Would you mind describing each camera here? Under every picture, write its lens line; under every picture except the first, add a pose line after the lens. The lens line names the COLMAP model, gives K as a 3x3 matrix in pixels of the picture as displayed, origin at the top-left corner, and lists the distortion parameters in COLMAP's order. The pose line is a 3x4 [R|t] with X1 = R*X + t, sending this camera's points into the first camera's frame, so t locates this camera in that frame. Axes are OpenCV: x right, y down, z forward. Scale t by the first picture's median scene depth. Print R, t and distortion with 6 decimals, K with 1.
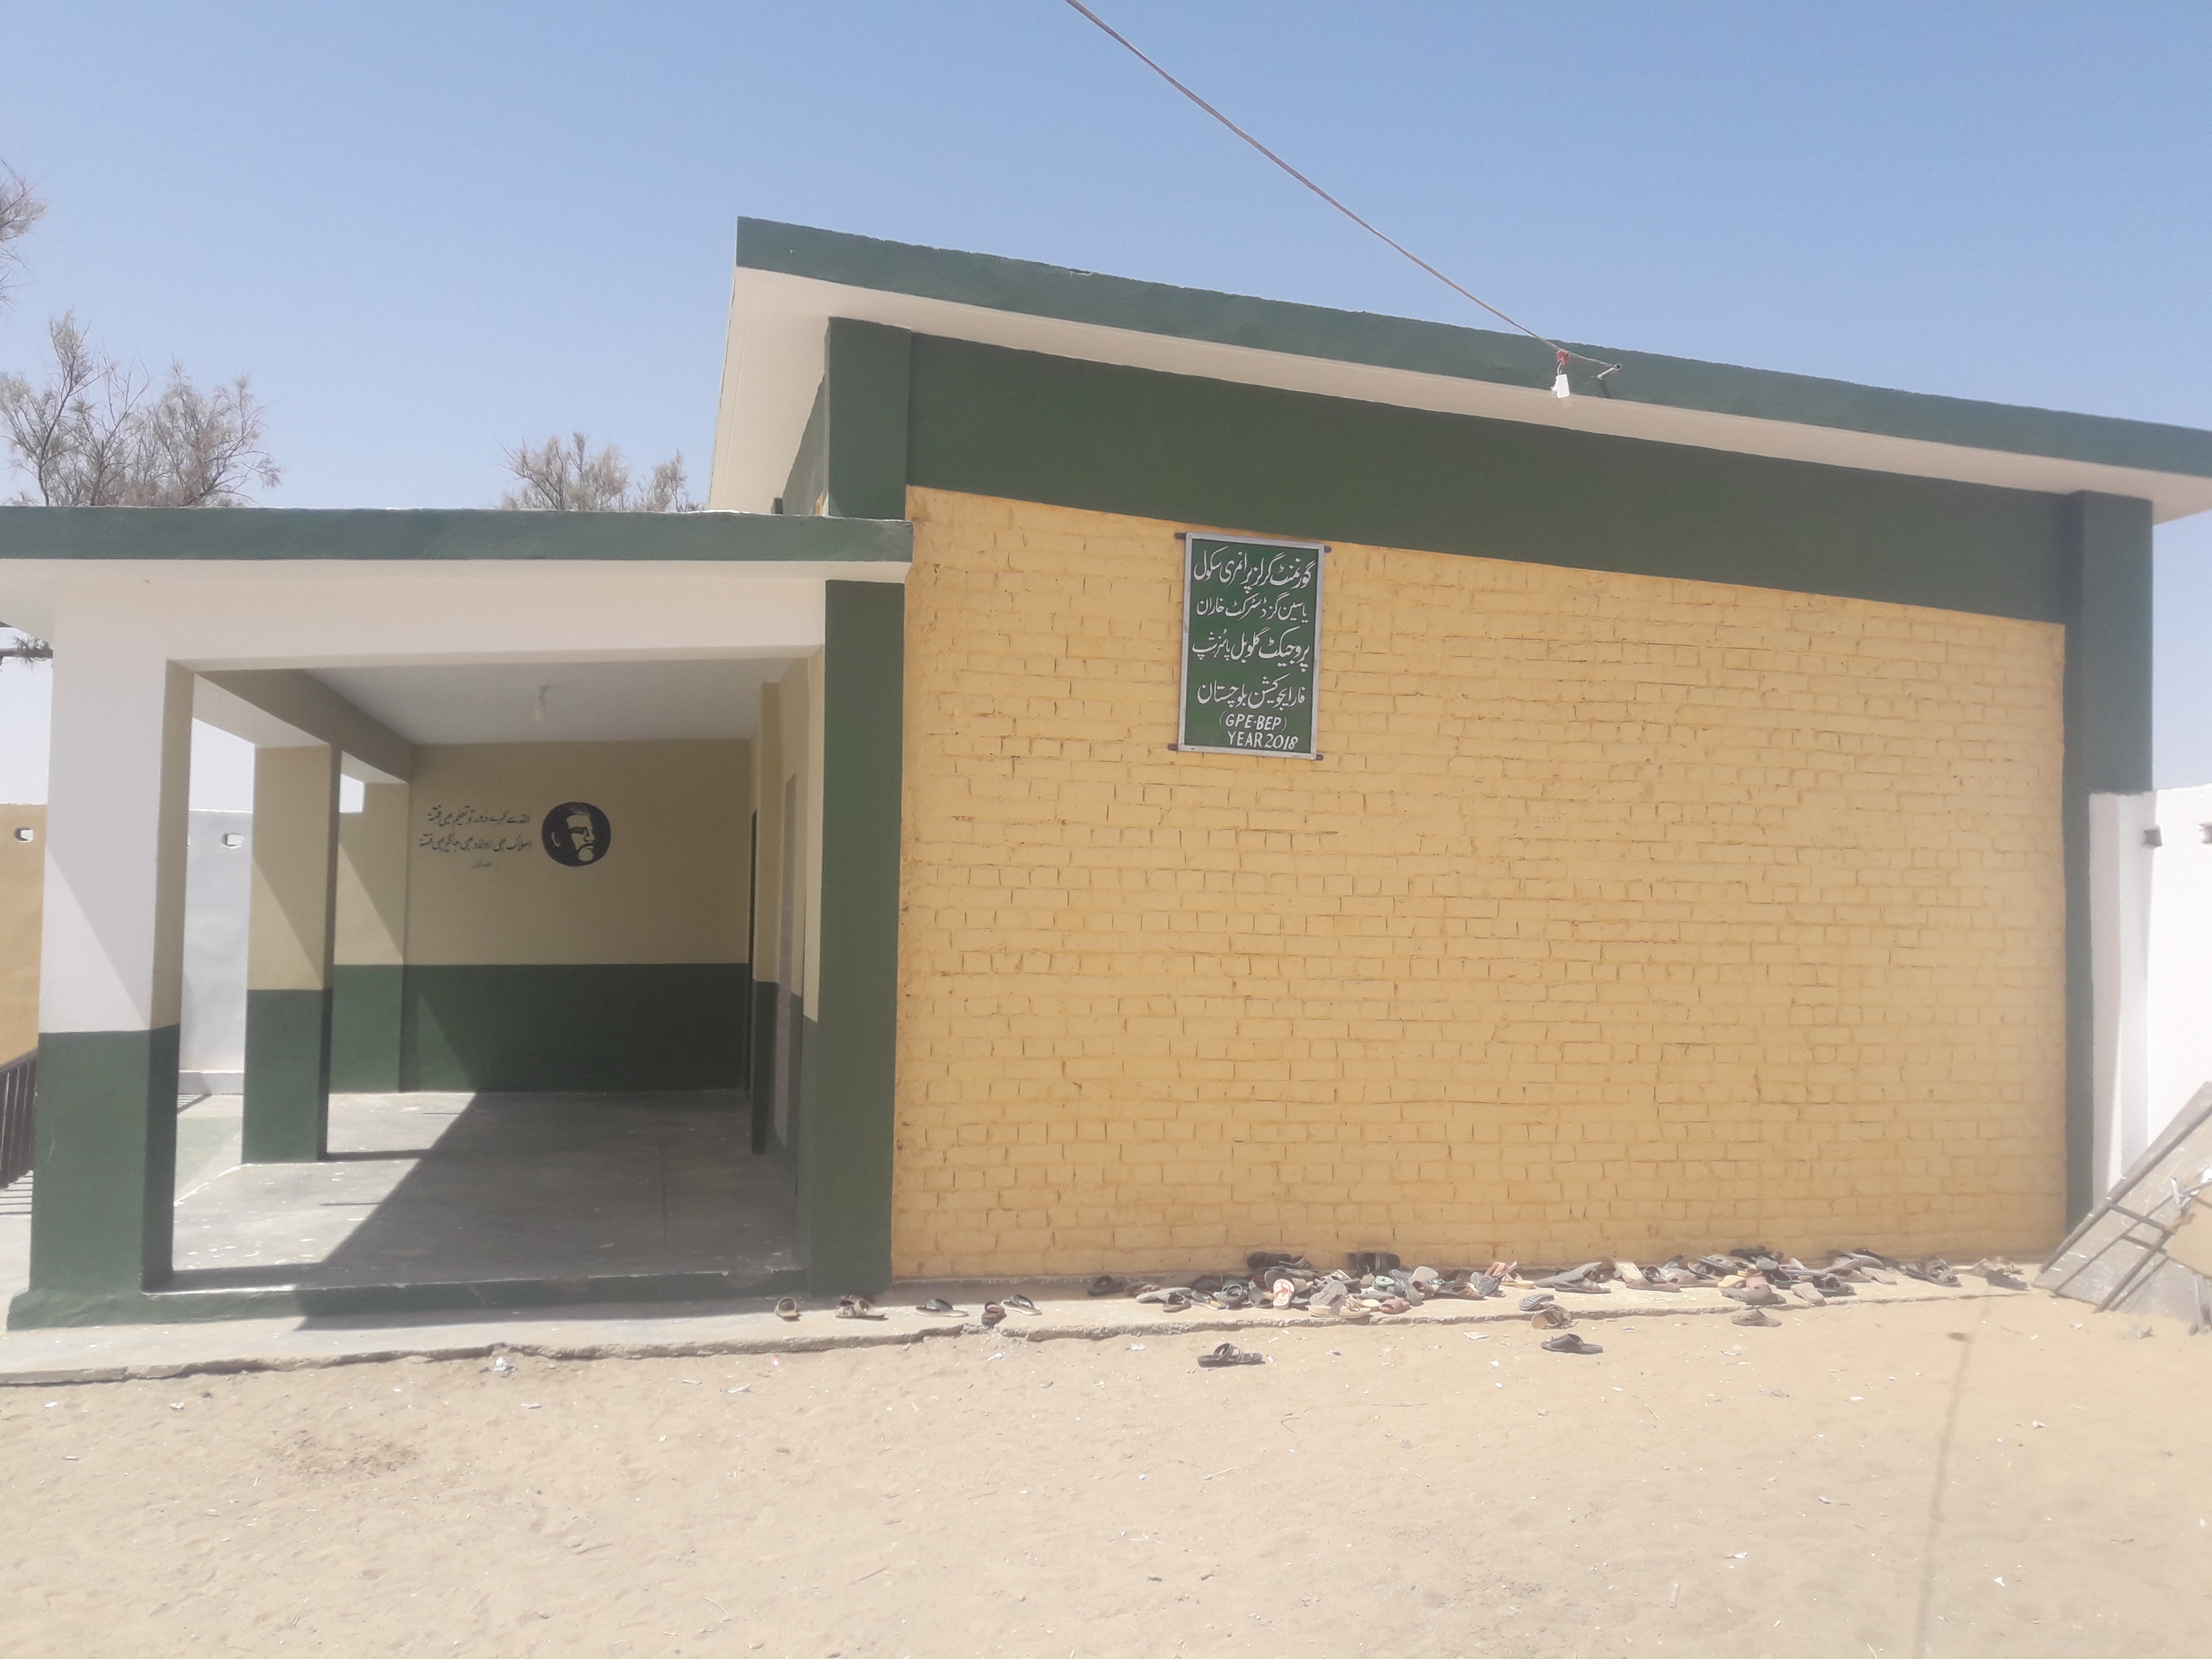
lens RADIAL K [[1774.3, 0, 1107.1], [0, 1774.3, 794.8], [0, 0, 1]] dist [0.149957, -0.292245]
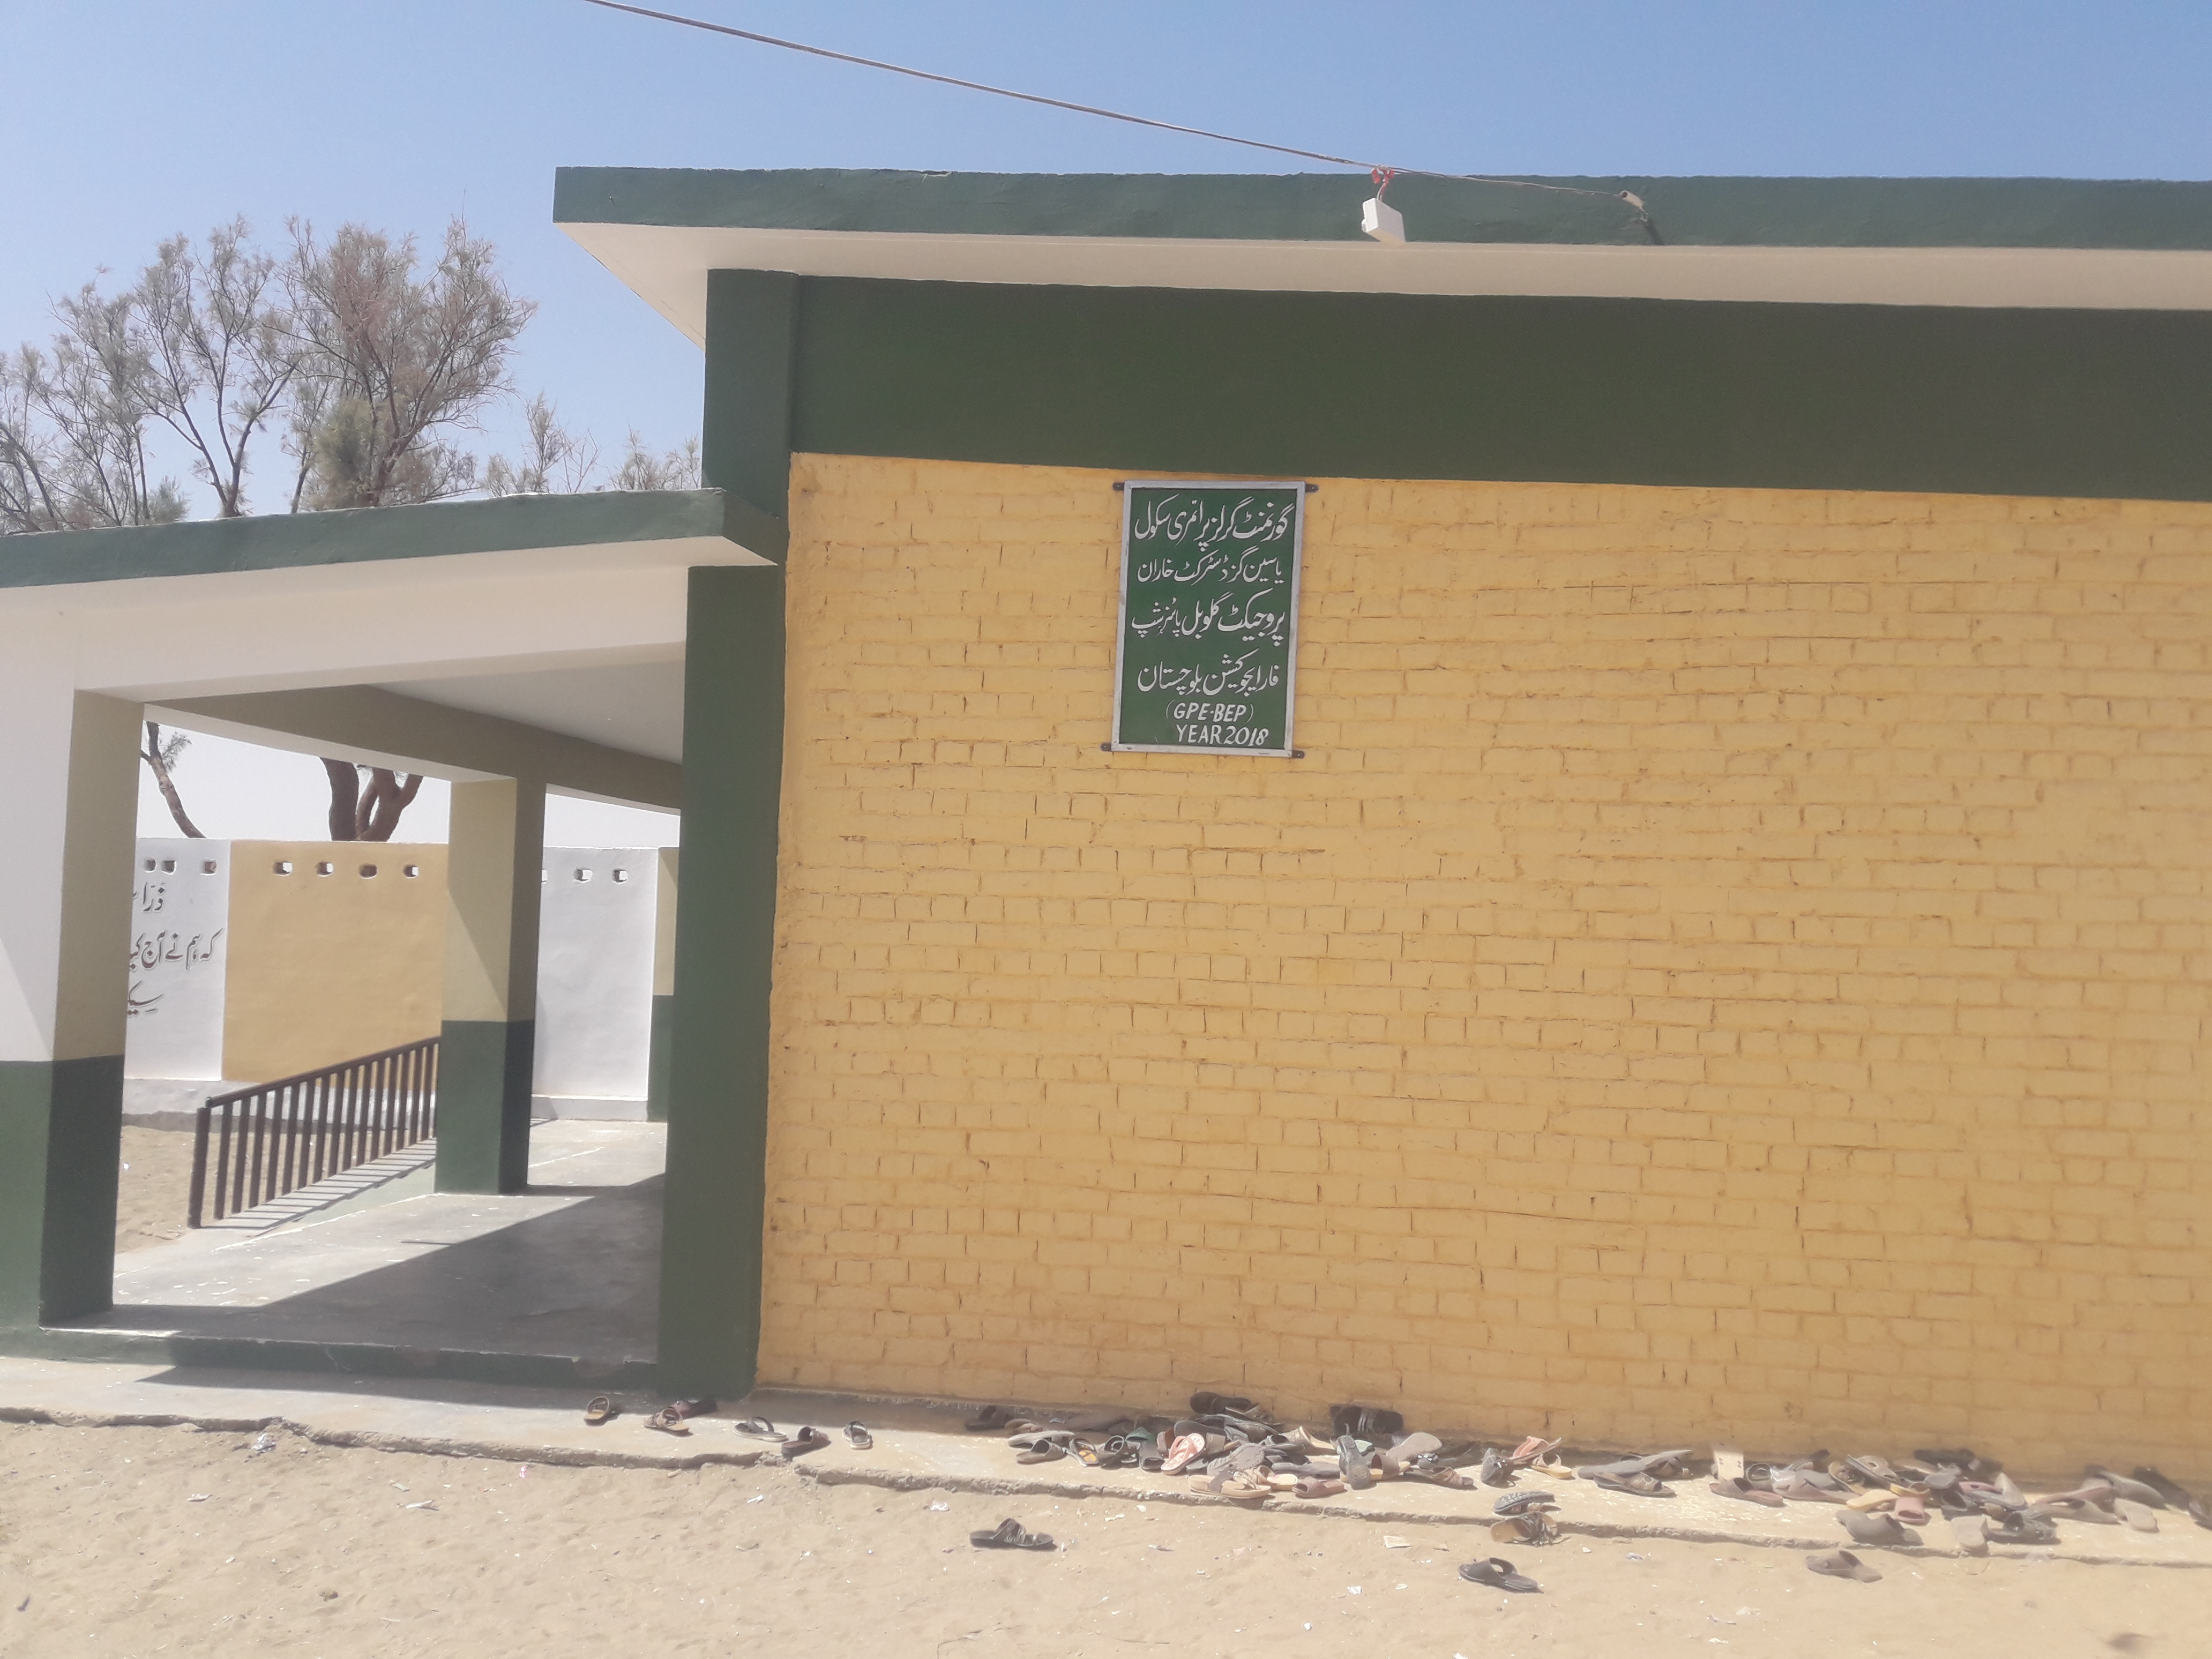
lens RADIAL K [[1774.3, 0, 1107.1], [0, 1774.3, 794.8], [0, 0, 1]] dist [0.149957, -0.292245]
pose [[0.930750, -0.024727, -0.364819, 0.326334], [0.013886, 0.999381, -0.032310, 0.020710], [0.365392, 0.025006, 0.930518, 0.246624]]
